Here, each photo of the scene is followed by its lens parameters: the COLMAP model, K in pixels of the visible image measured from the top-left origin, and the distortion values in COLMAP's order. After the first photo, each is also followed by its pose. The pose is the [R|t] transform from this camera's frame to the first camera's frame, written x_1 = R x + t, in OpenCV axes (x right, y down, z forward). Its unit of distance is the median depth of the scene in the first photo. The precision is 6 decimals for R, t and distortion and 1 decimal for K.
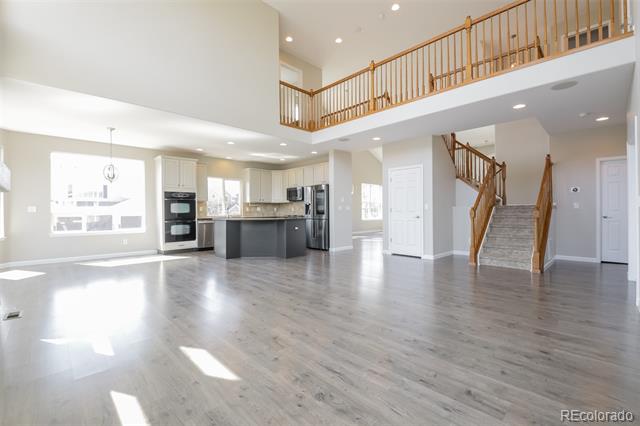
lens RADIAL K [[276.5, 0, 318.2], [0, 276.5, 213.4], [0, 0, 1]] dist [-0.000677, -0.000208]
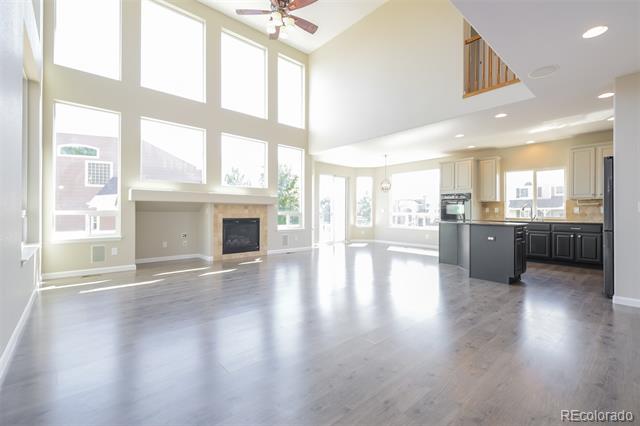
lens RADIAL K [[276.5, 0, 318.2], [0, 276.5, 213.4], [0, 0, 1]] dist [-0.000677, -0.000208]
pose [[-0.069969, 0.007266, -0.997523, 0.516461], [-0.016424, 0.999830, 0.008435, -0.003200], [0.997414, 0.016973, -0.069838, 0.512501]]
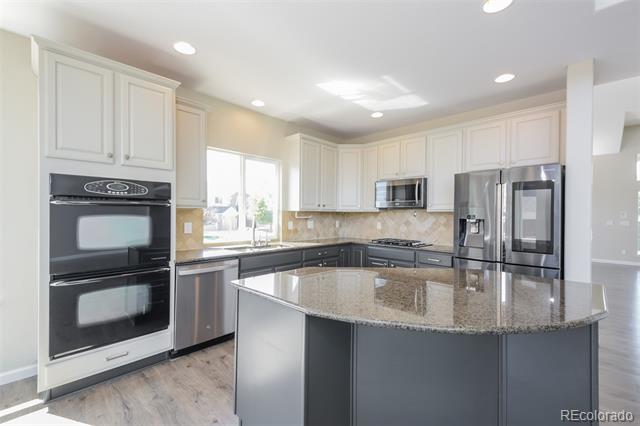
lens RADIAL K [[276.5, 0, 318.2], [0, 276.5, 213.4], [0, 0, 1]] dist [-0.000677, -0.000208]
pose [[0.999416, 0.011558, 0.032150, -0.264592], [-0.011126, 0.999846, -0.013568, -0.034169], [-0.032302, 0.013203, 0.999391, 0.632464]]
